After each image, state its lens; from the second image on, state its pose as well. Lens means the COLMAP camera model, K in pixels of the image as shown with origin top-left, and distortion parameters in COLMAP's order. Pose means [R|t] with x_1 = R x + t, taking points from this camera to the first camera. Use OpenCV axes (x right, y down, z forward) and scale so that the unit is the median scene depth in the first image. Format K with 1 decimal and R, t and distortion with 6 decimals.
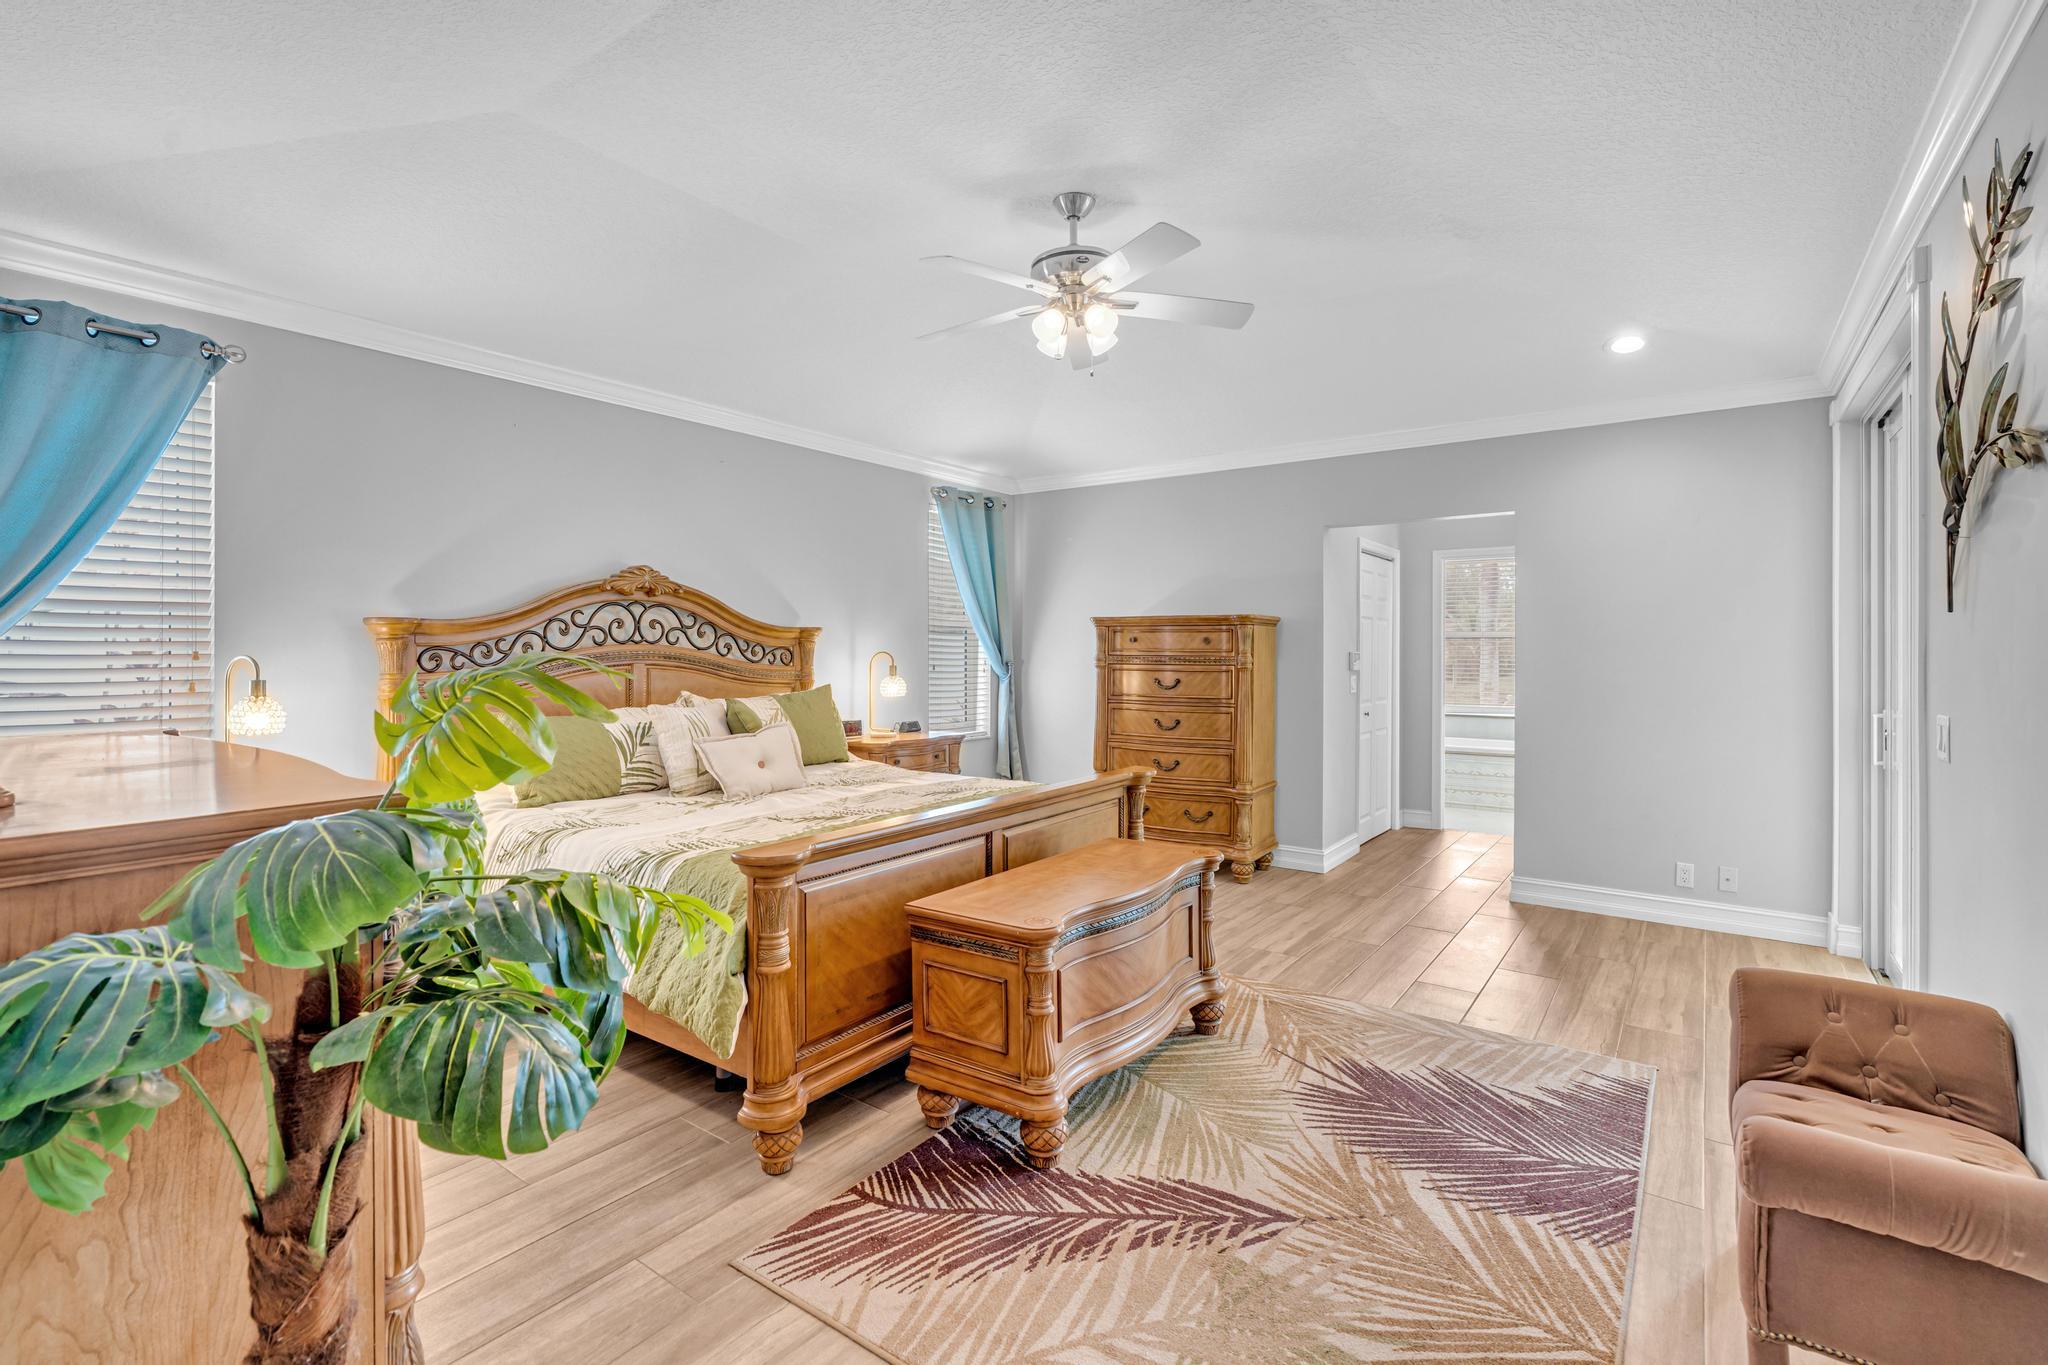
lens RADIAL K [[934.7, 0, 1019.0], [0, 934.7, 663.8], [0, 0, 1]] dist [-0.001561, 0.000316]
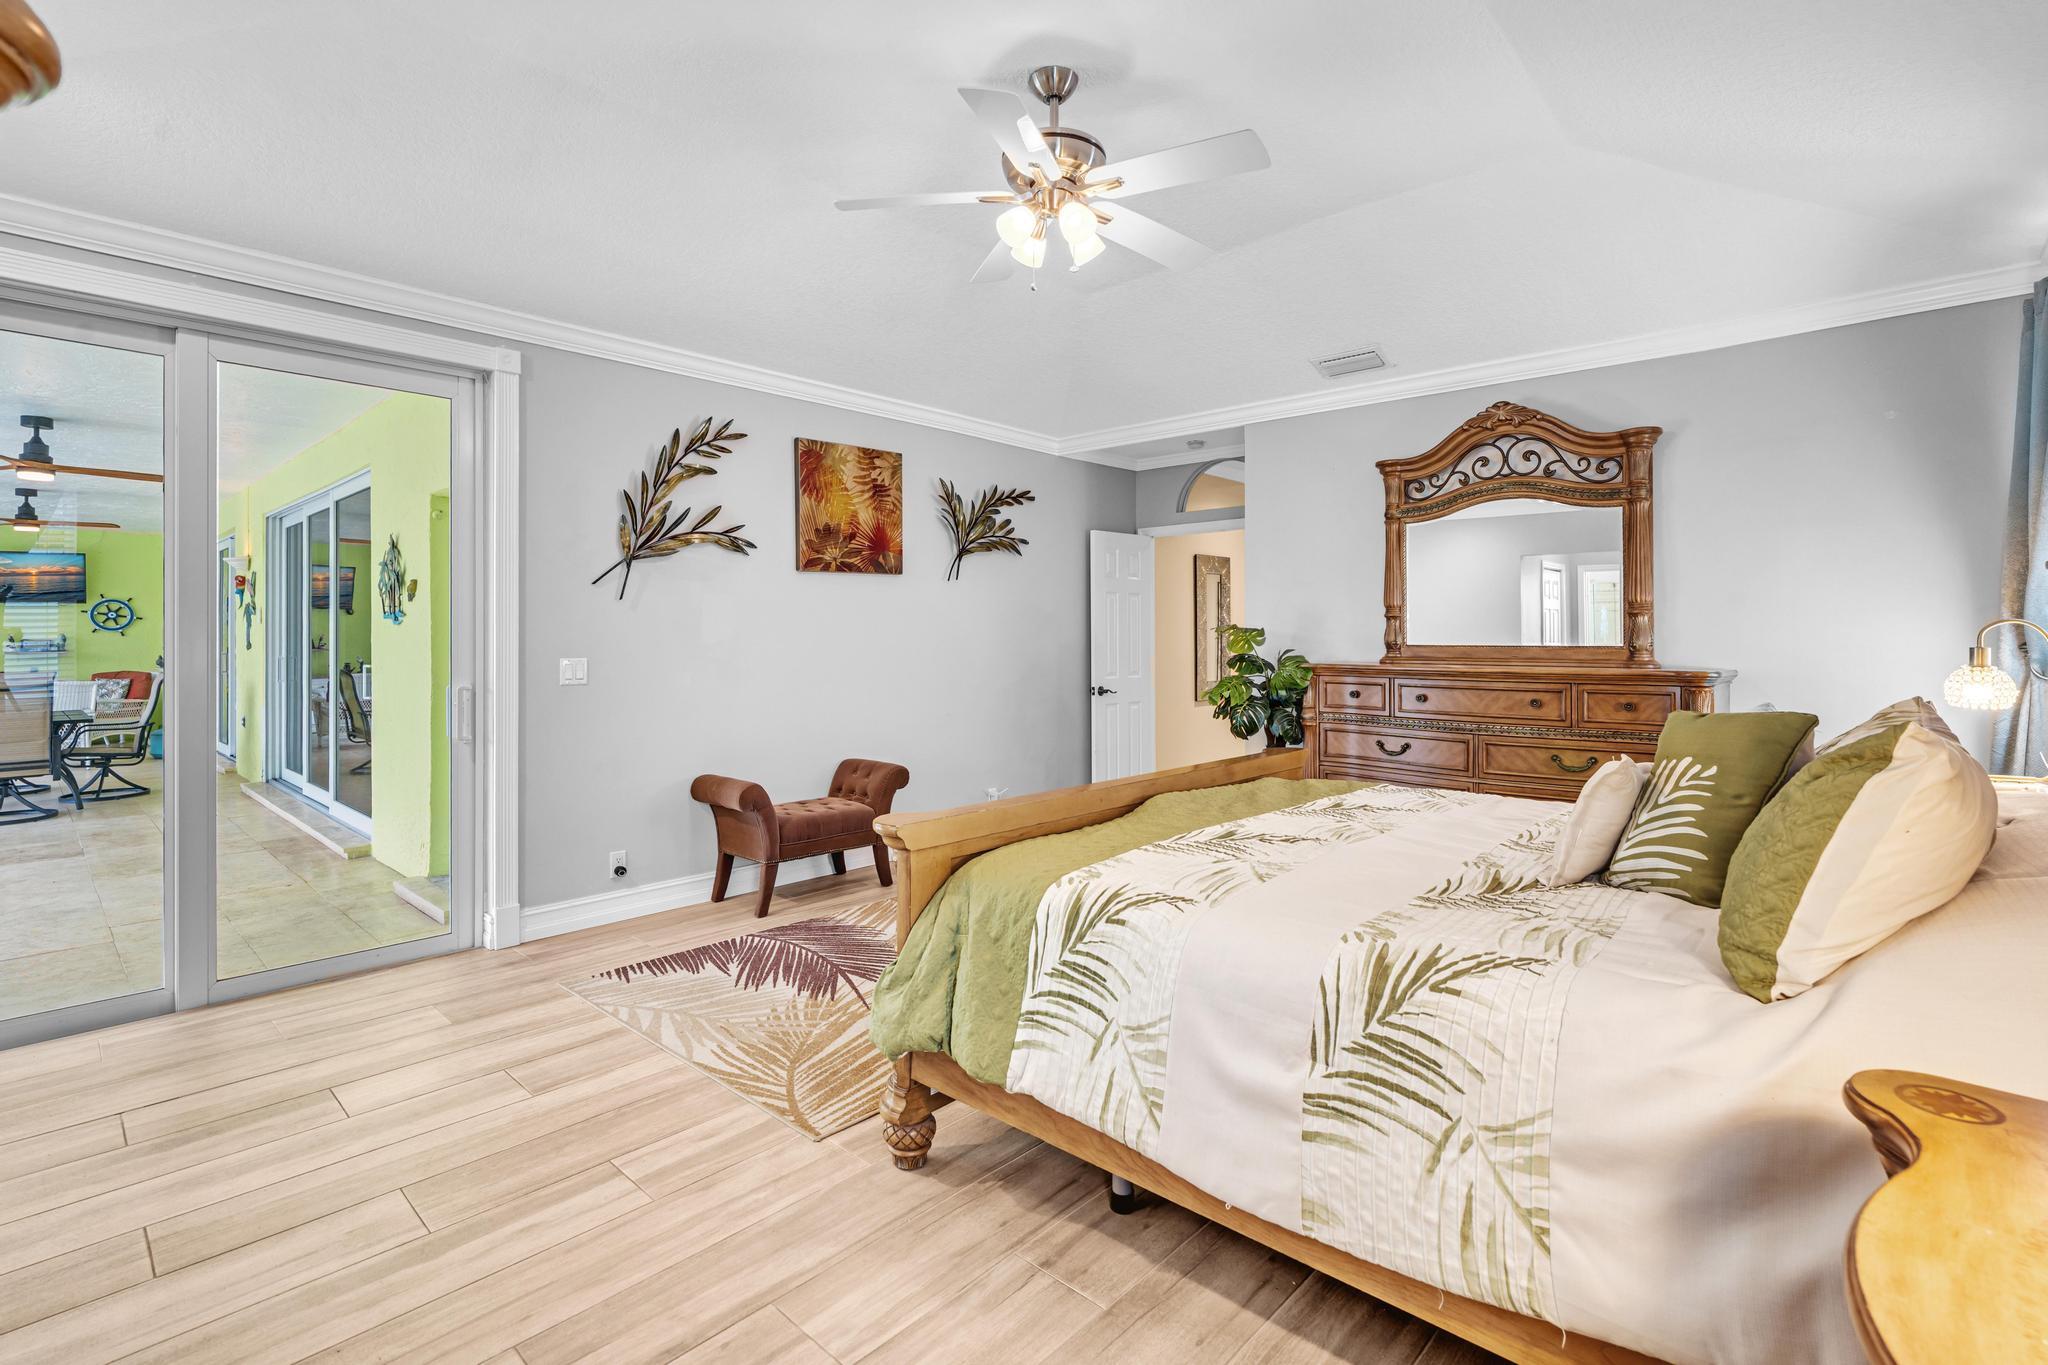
lens RADIAL K [[939.5, 0, 1023.2], [0, 939.5, 628.1], [0, 0, 1]] dist [0.000157, 0.000675]
pose [[-0.993365, 0.004007, 0.114937, -0.010273], [0.005353, 0.999921, 0.011401, -0.009186], [-0.114882, 0.011941, -0.993307, 2.056049]]
